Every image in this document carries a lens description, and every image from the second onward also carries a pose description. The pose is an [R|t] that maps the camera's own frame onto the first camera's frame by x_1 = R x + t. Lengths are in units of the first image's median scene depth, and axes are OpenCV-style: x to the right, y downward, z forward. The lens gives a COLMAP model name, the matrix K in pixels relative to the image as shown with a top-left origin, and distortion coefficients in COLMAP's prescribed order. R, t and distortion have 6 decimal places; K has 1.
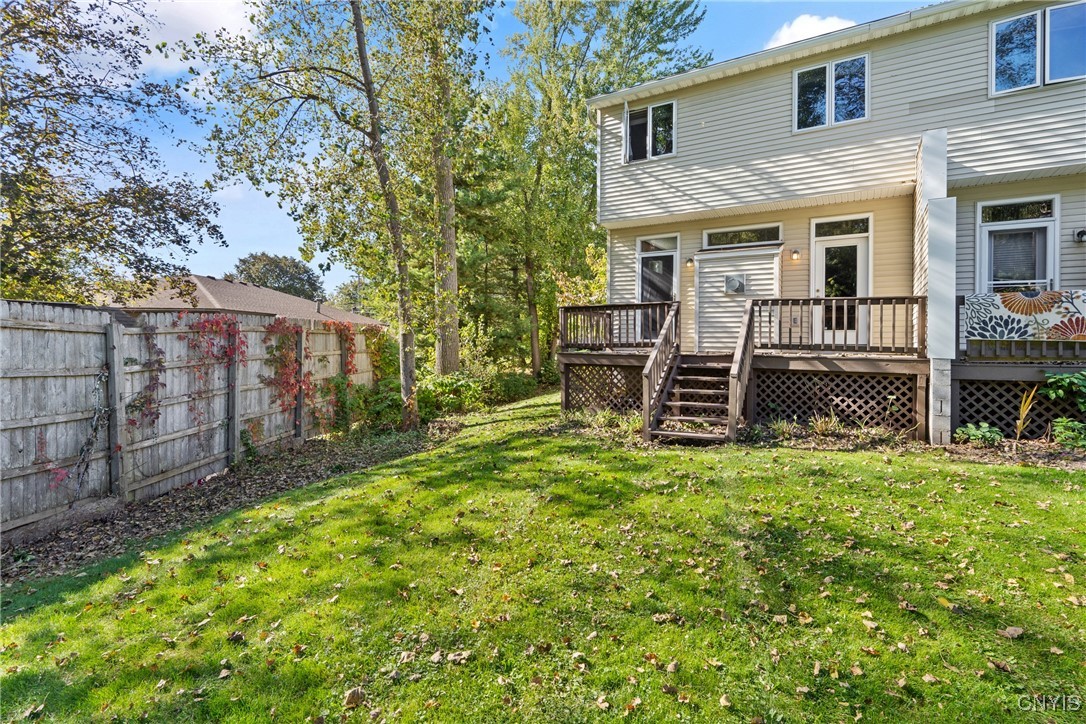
lens RADIAL K [[516.7, 0, 545.1], [0, 516.7, 331.5], [0, 0, 1]] dist [0.001926, 0.000242]
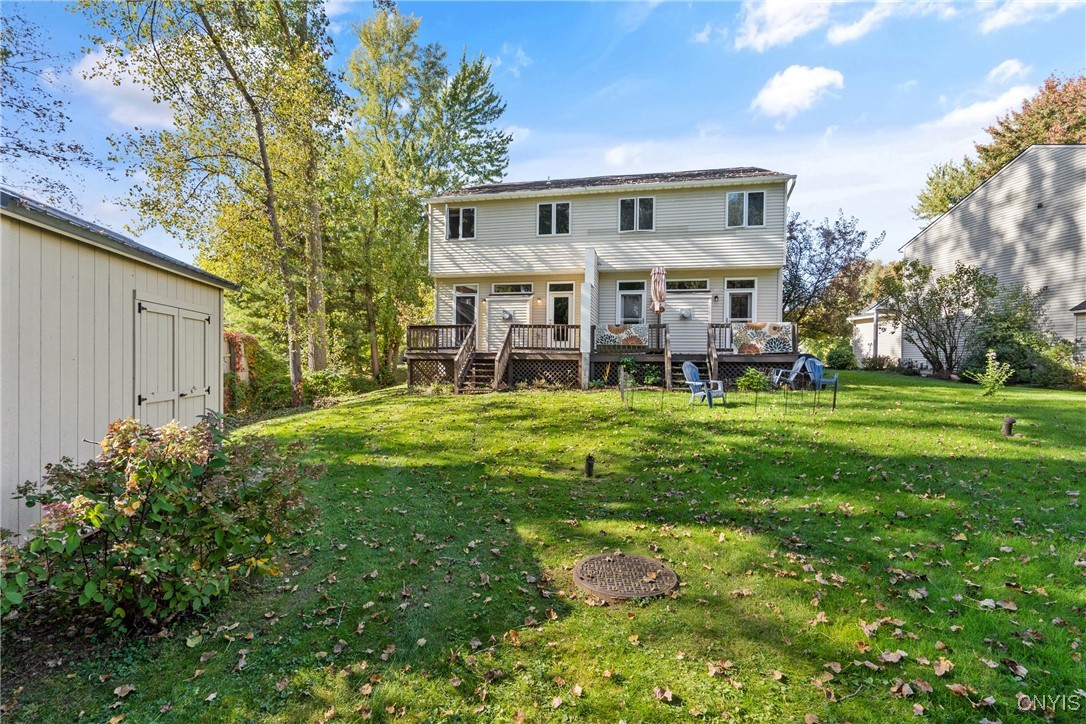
lens RADIAL K [[486.6, 0, 546.8], [0, 486.6, 347.1], [0, 0, 1]] dist [0.046165, 0.000075]
pose [[0.935500, 0.007548, 0.353247, -0.101080], [-0.005789, 0.999965, -0.006037, 0.027561], [-0.353280, 0.003603, 0.935511, -0.622983]]
